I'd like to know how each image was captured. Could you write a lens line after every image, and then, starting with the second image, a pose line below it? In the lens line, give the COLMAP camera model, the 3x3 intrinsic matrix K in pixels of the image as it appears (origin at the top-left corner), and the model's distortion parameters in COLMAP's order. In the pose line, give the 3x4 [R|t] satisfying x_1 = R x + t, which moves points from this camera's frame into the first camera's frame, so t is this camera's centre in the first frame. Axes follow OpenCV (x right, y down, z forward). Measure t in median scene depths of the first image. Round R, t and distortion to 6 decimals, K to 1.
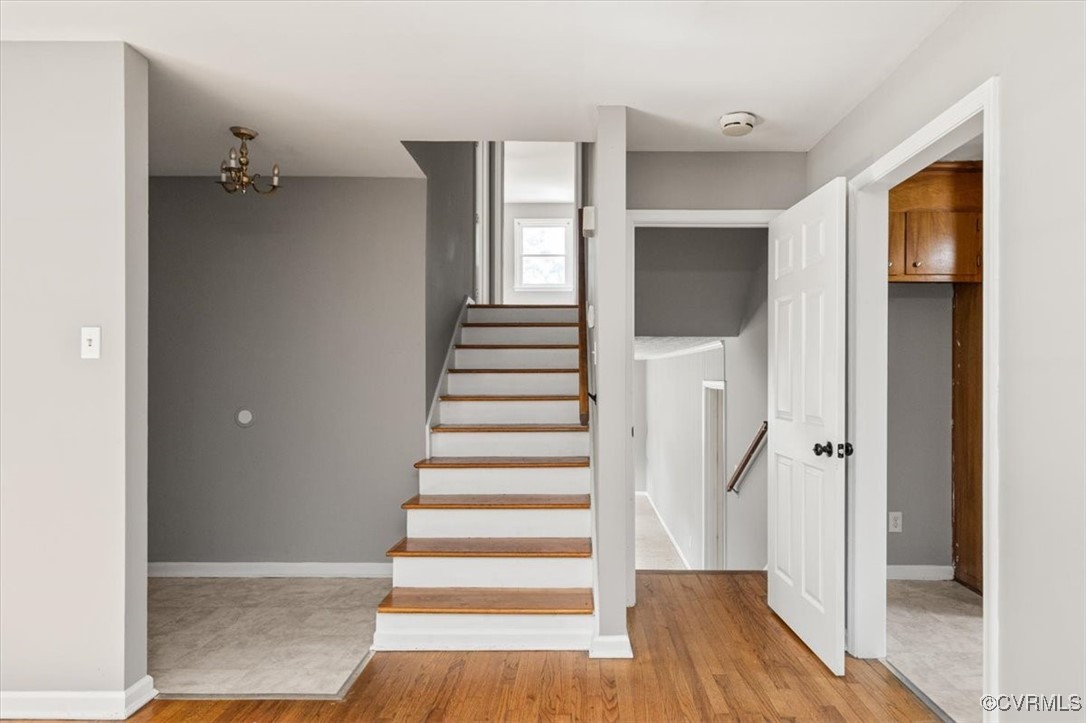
lens RADIAL K [[543.8, 0, 543.0], [0, 543.8, 376.7], [0, 0, 1]] dist [-0.001116, 0.000279]
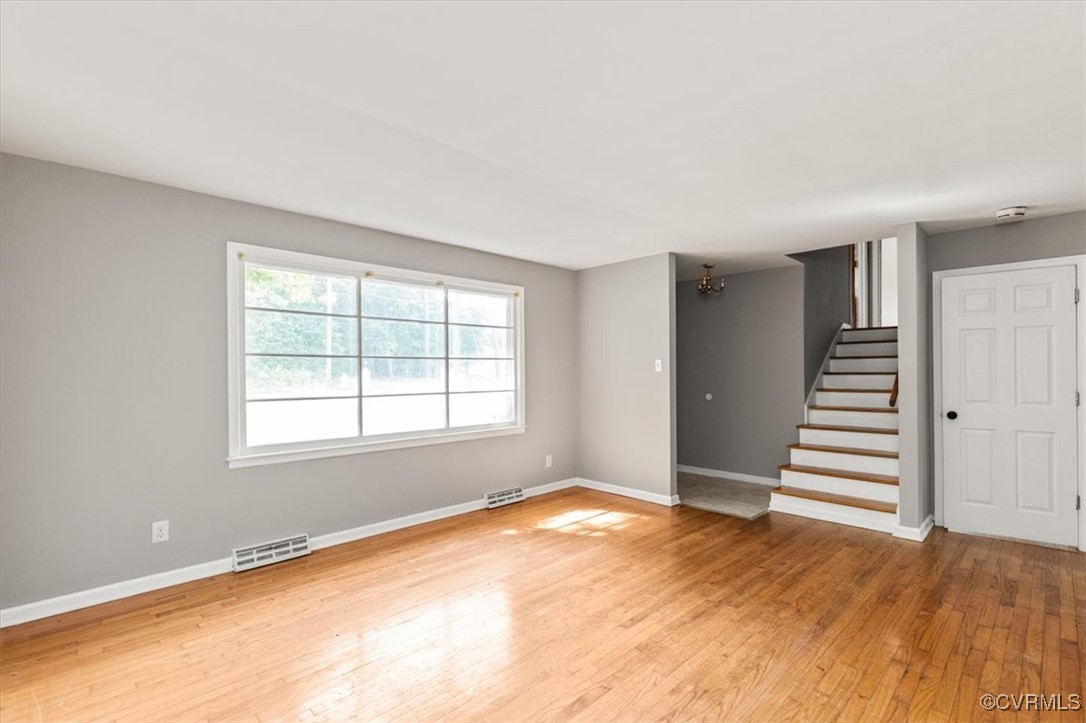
lens RADIAL K [[527.9, 0, 543.0], [0, 527.9, 361.5], [0, 0, 1]] dist [0.002421, 0.000483]
pose [[0.712372, -0.014601, -0.701650, 0.402782], [0.002424, 0.999829, -0.018346, -0.023154], [0.701798, 0.011368, 0.712286, -0.855241]]
